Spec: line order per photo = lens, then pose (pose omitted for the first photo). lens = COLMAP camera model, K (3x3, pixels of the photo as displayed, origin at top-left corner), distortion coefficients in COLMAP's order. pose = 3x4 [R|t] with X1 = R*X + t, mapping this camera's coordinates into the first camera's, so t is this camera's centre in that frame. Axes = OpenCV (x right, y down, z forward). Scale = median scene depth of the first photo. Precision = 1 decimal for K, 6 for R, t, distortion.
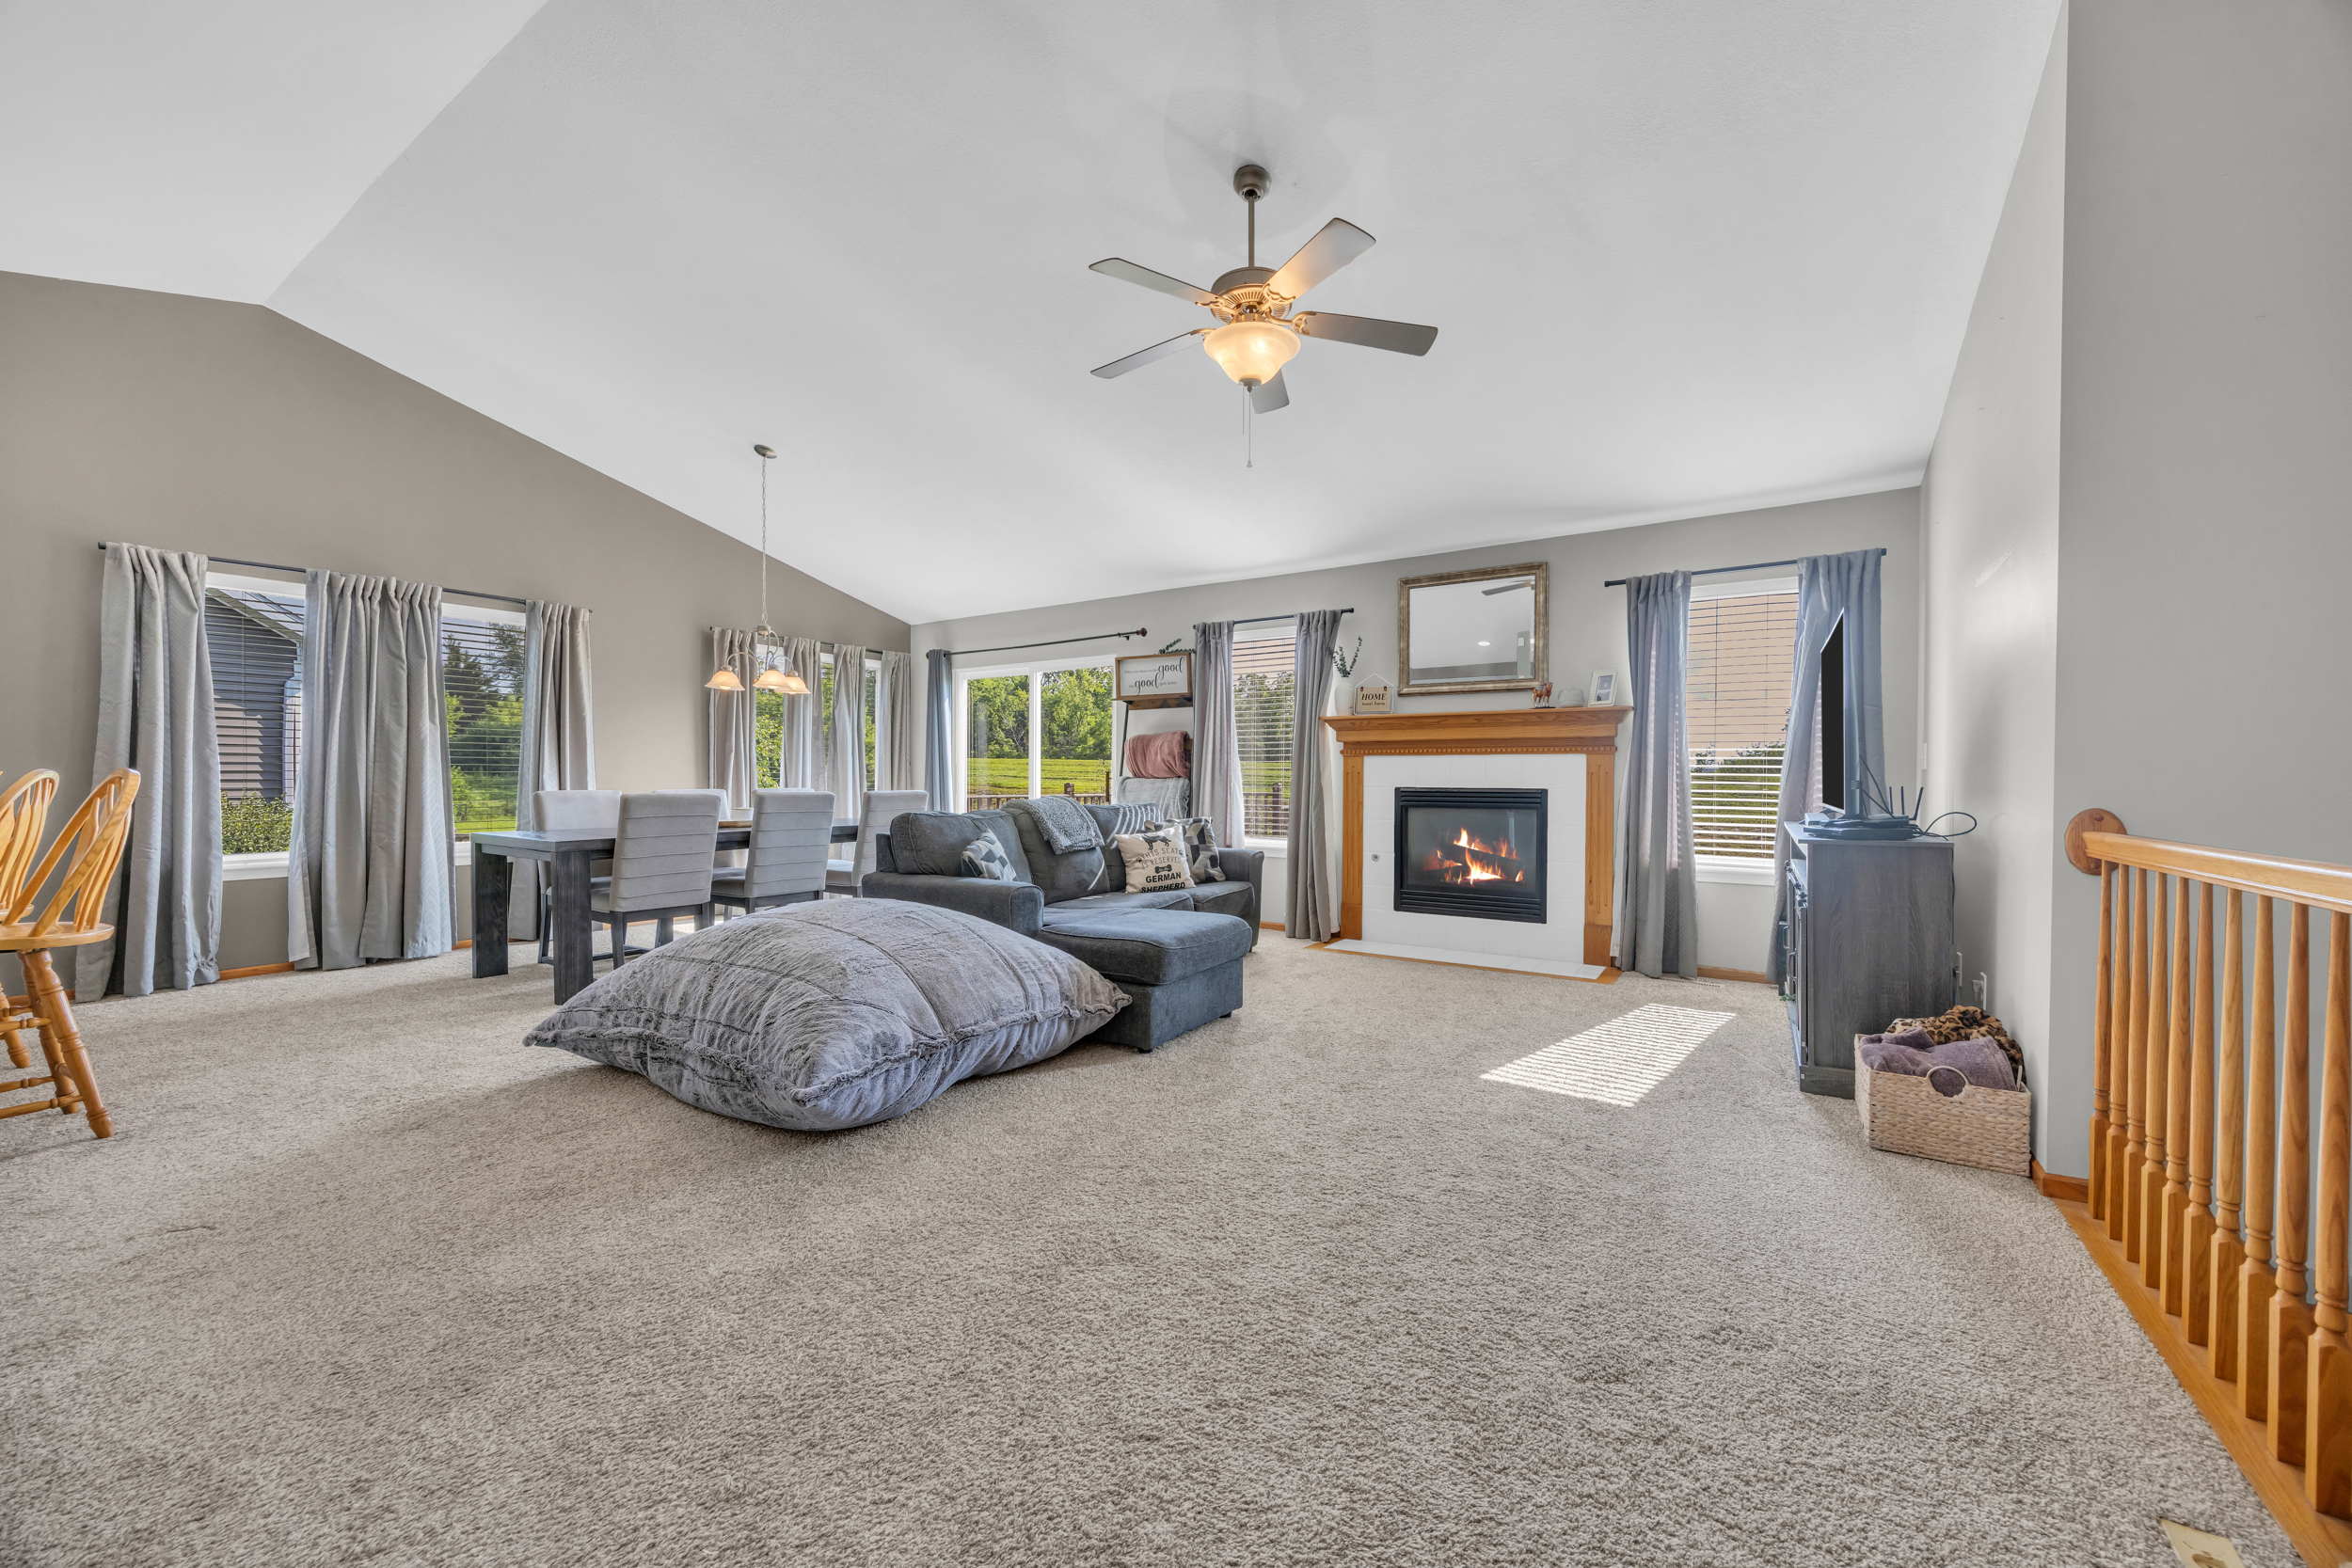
lens RADIAL K [[899.8, 0, 1185.2], [0, 899.8, 786.4], [0, 0, 1]] dist [-0.001638, -0.000081]
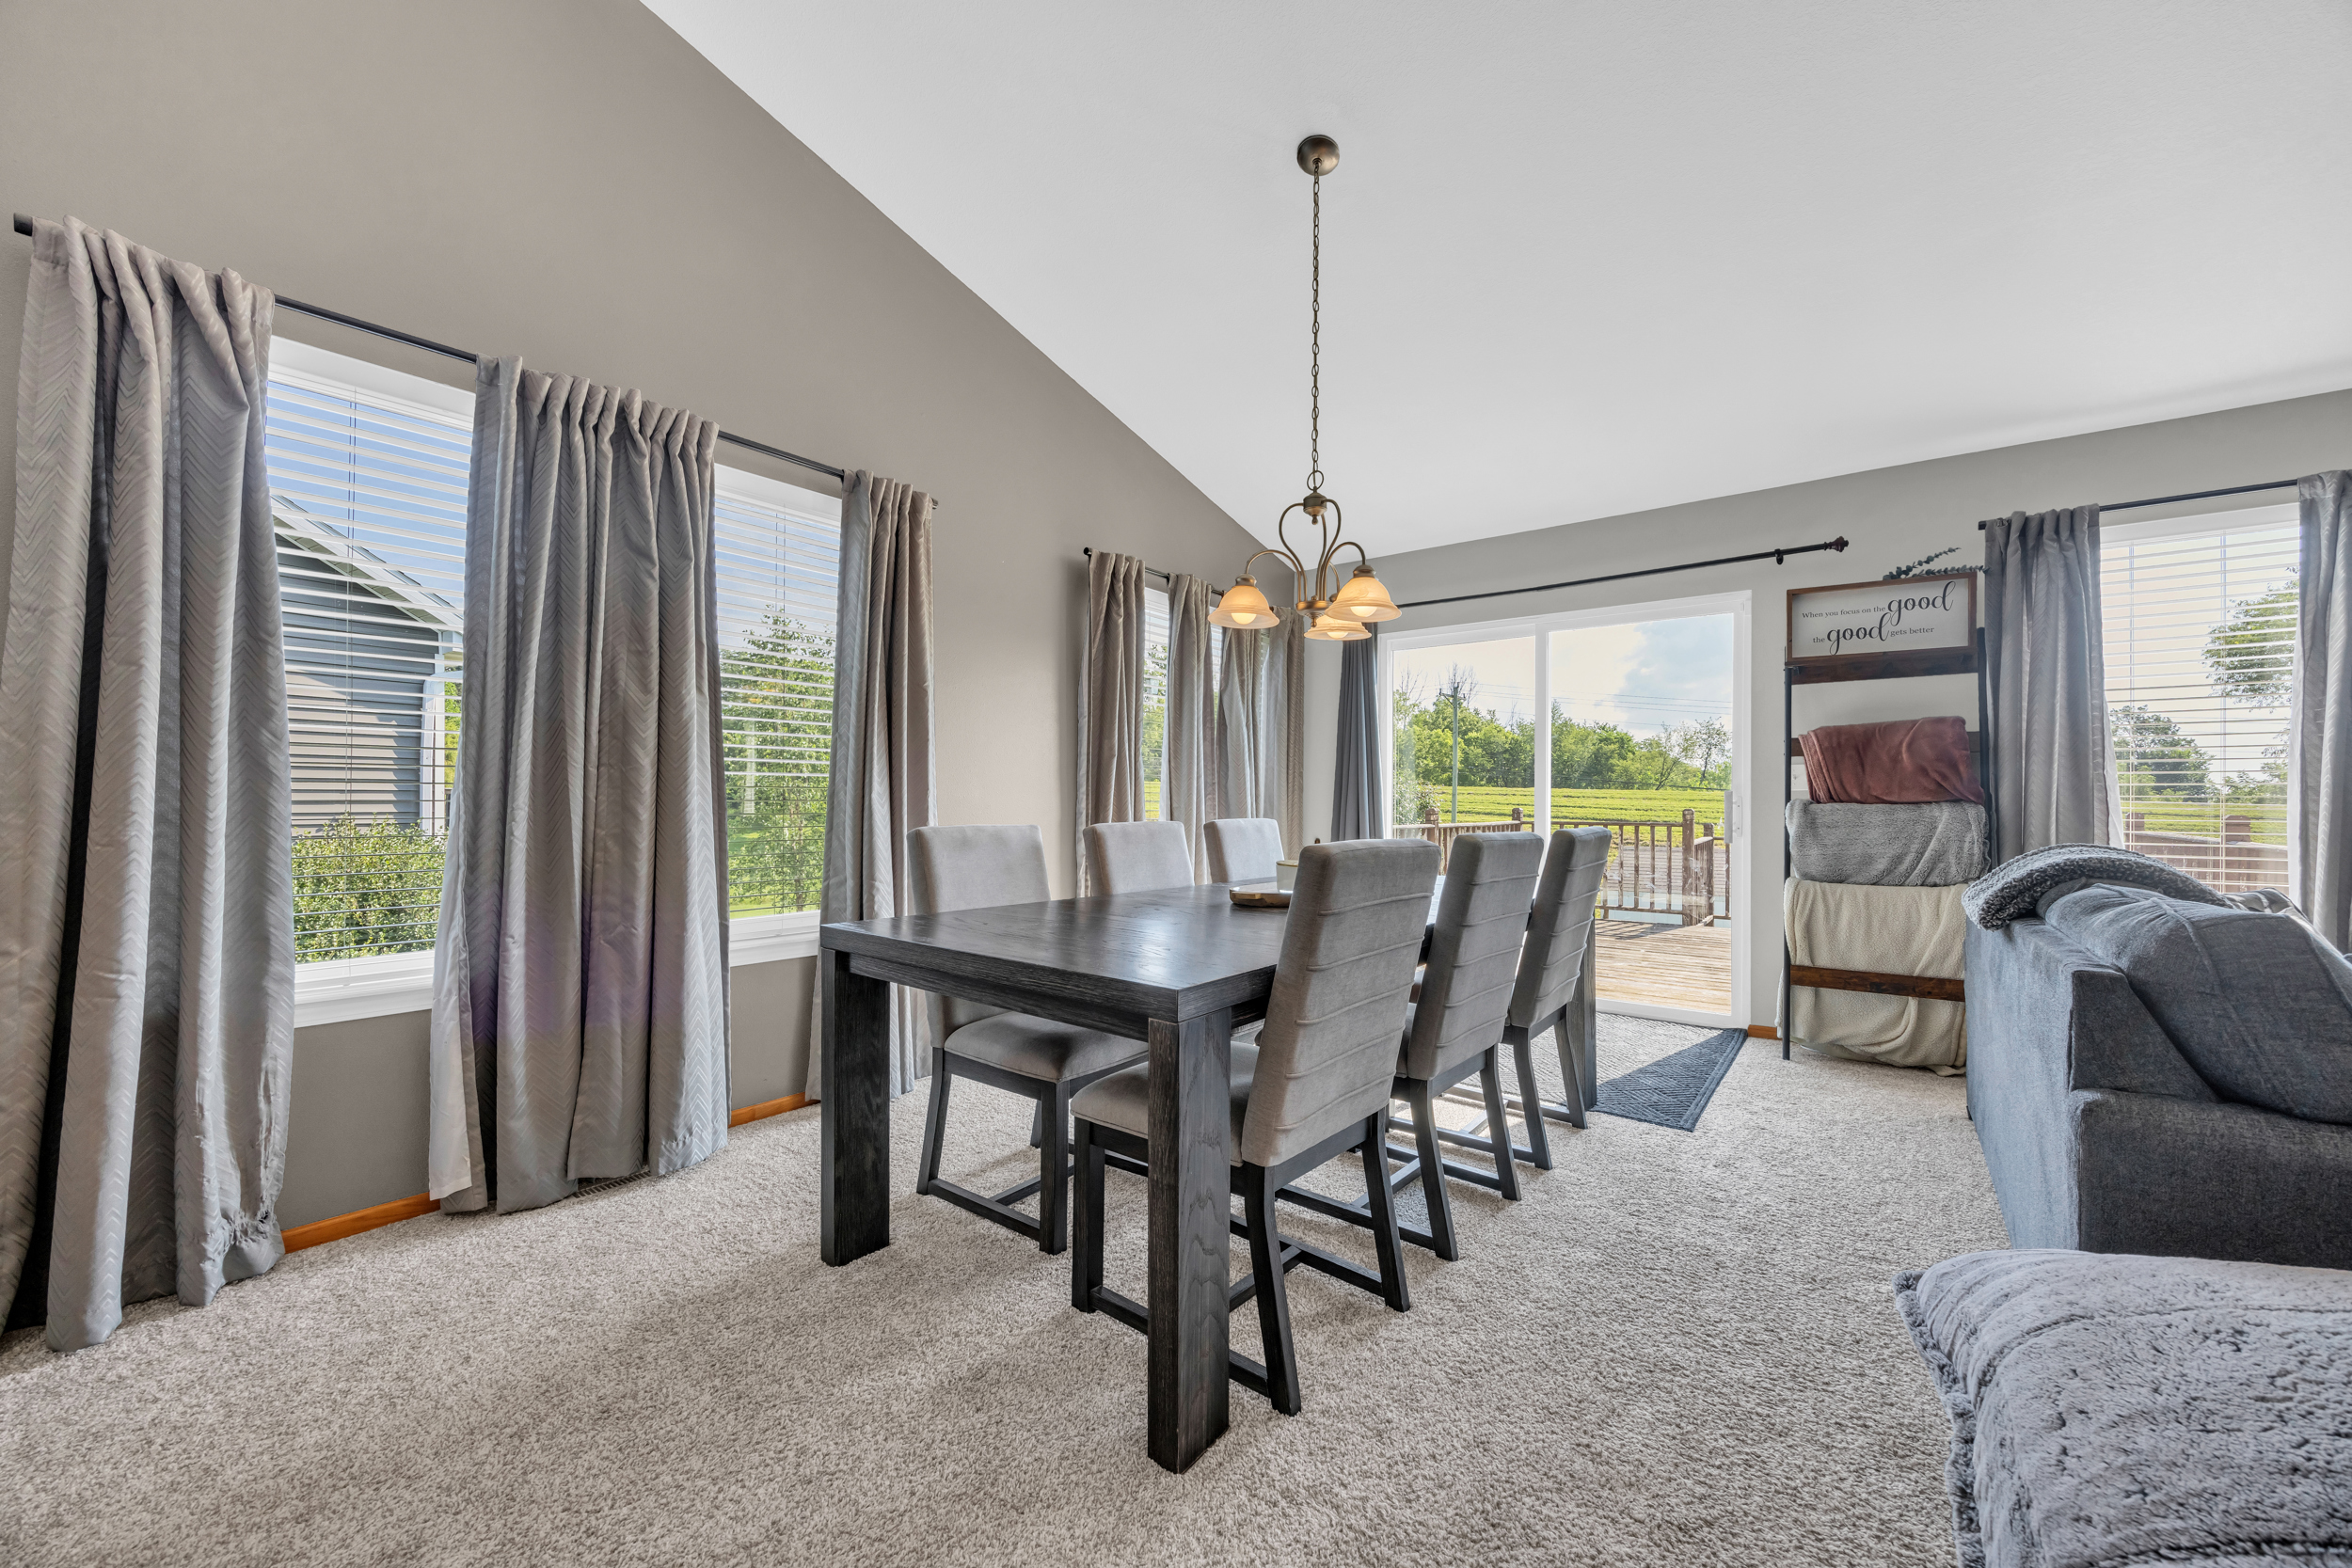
lens RADIAL K [[899.8, 0, 1179.8], [0, 899.8, 795.7], [0, 0, 1]] dist [-0.001638, -0.000081]
pose [[0.996353, 0.002853, -0.085277, -0.552987], [-0.004178, 0.999873, -0.015362, -0.004922], [0.085222, 0.015663, 0.996239, 0.548020]]
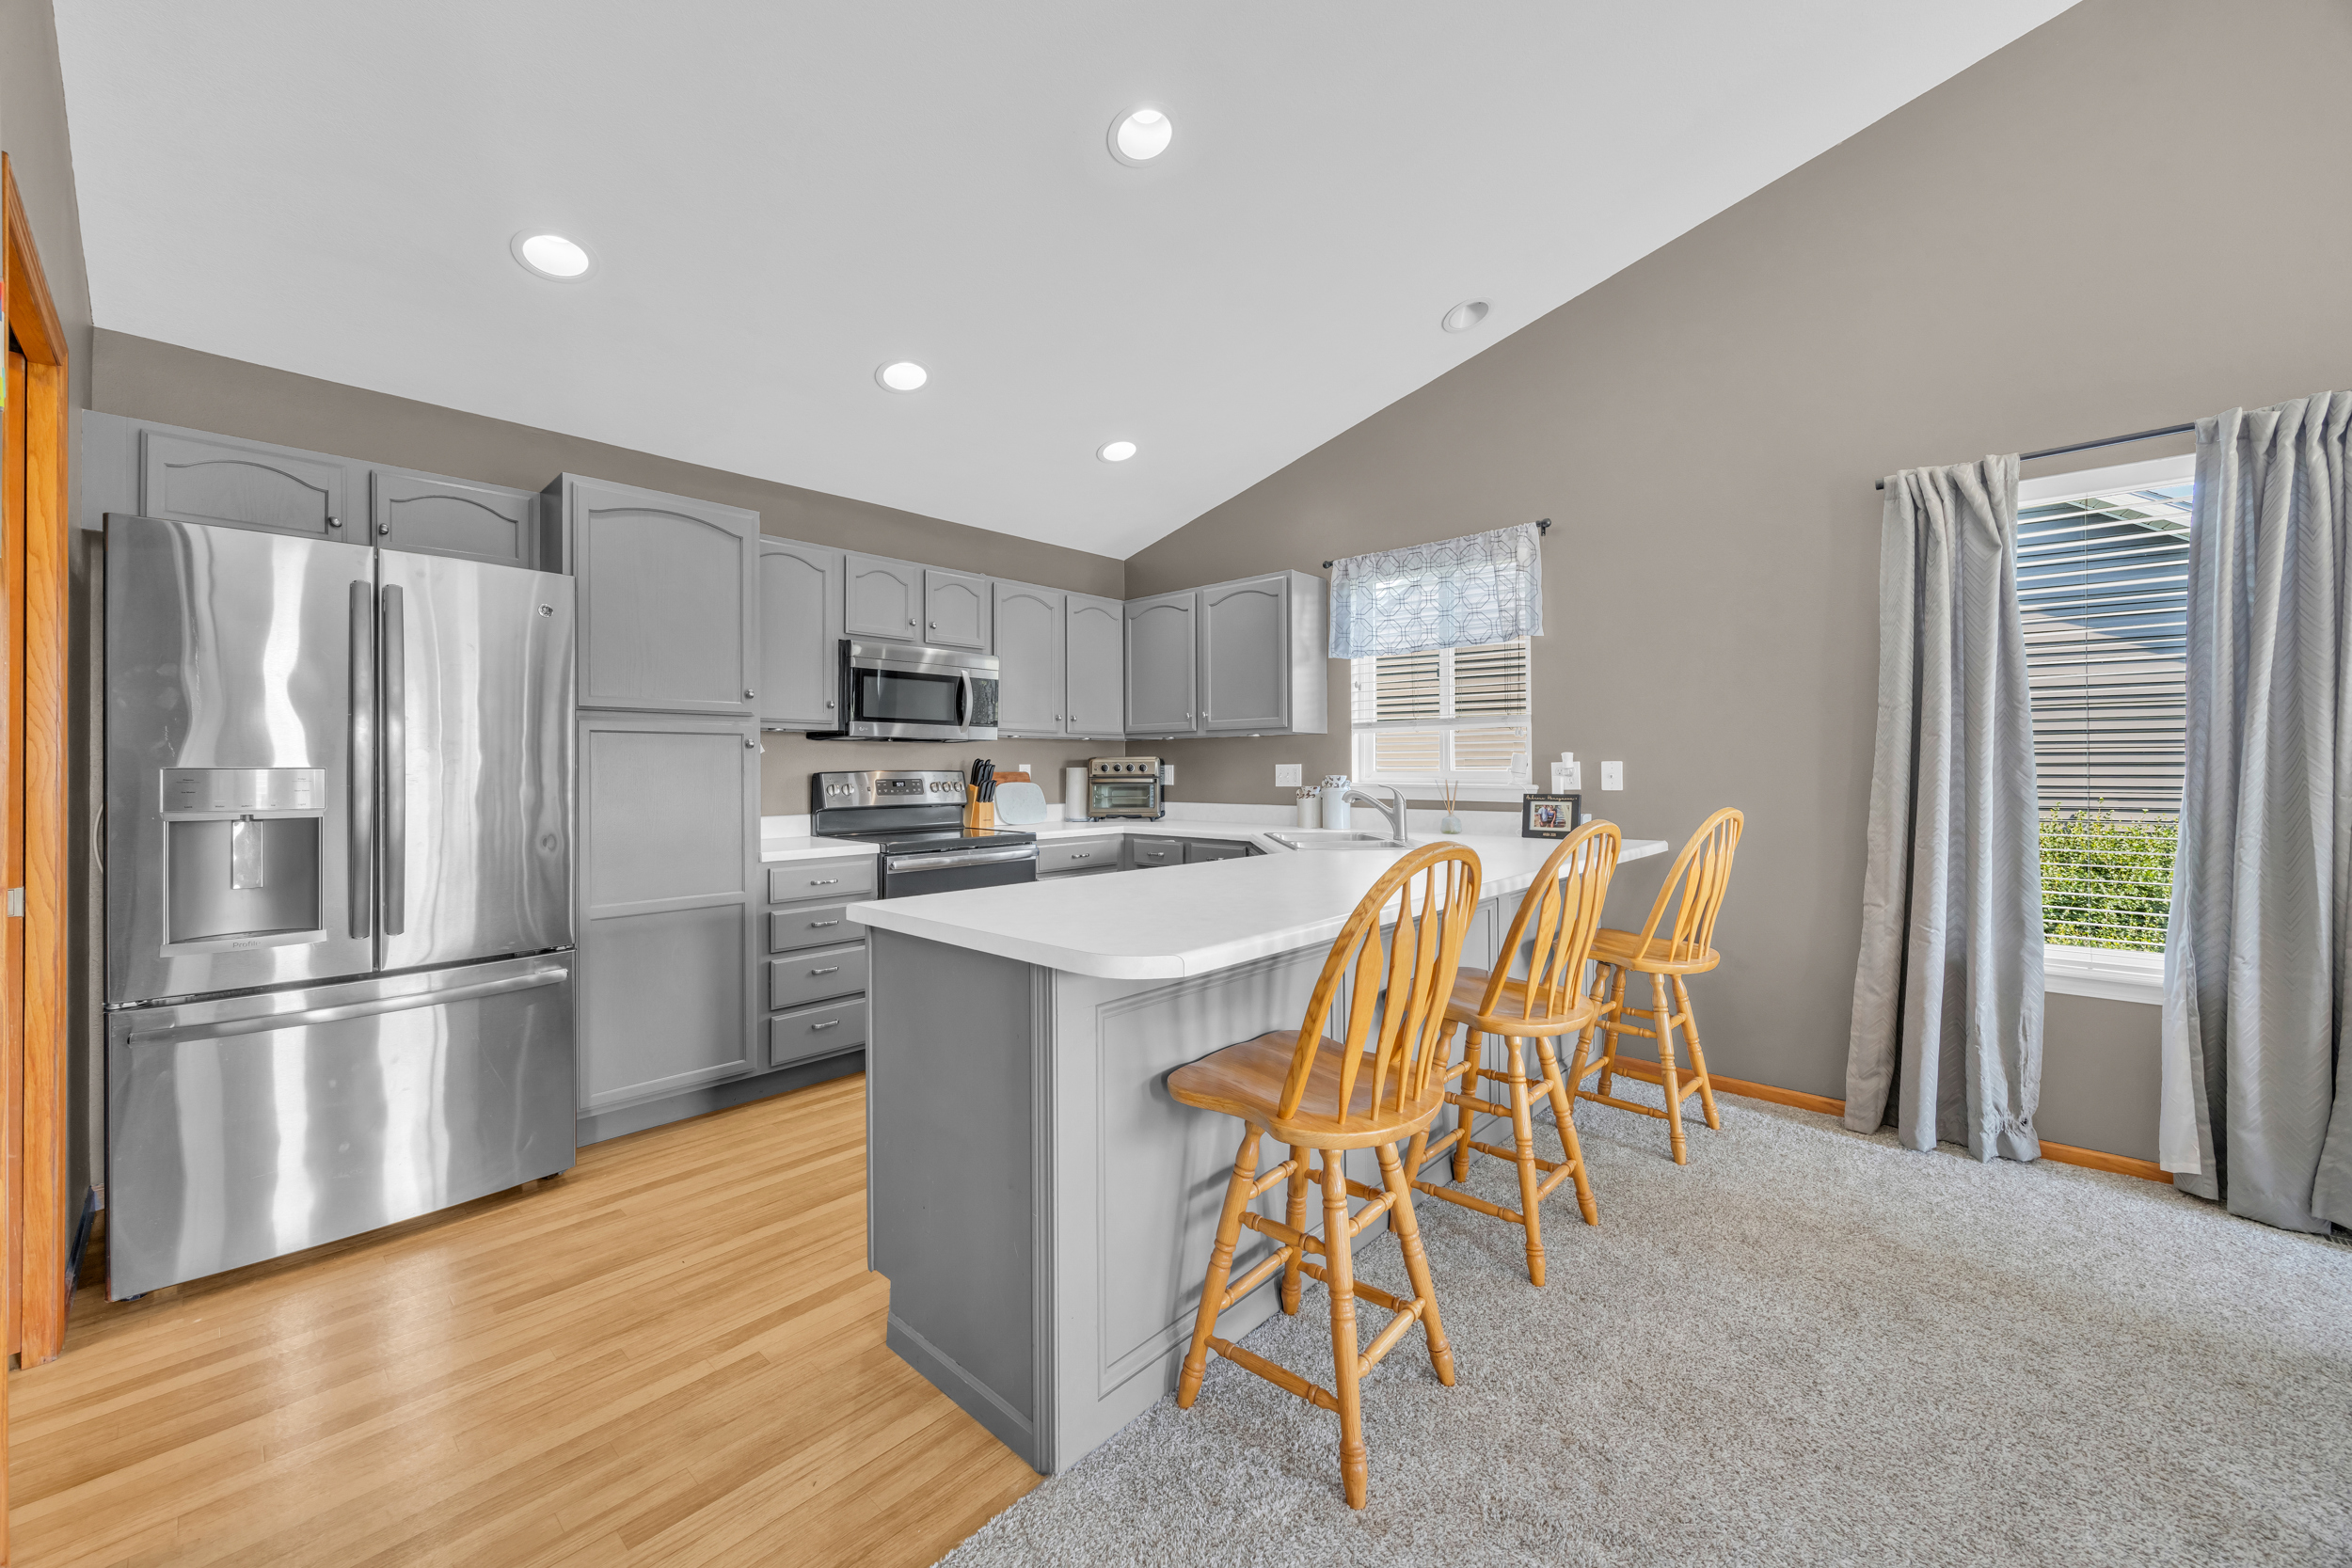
lens RADIAL K [[899.8, 0, 1202.9], [0, 899.8, 761.3], [0, 0, 1]] dist [-0.001638, -0.000081]
pose [[-0.140459, -0.009292, -0.990043, -0.372227], [-0.007891, 0.999935, -0.008265, -0.035593], [0.990055, 0.006651, -0.140523, 0.489323]]
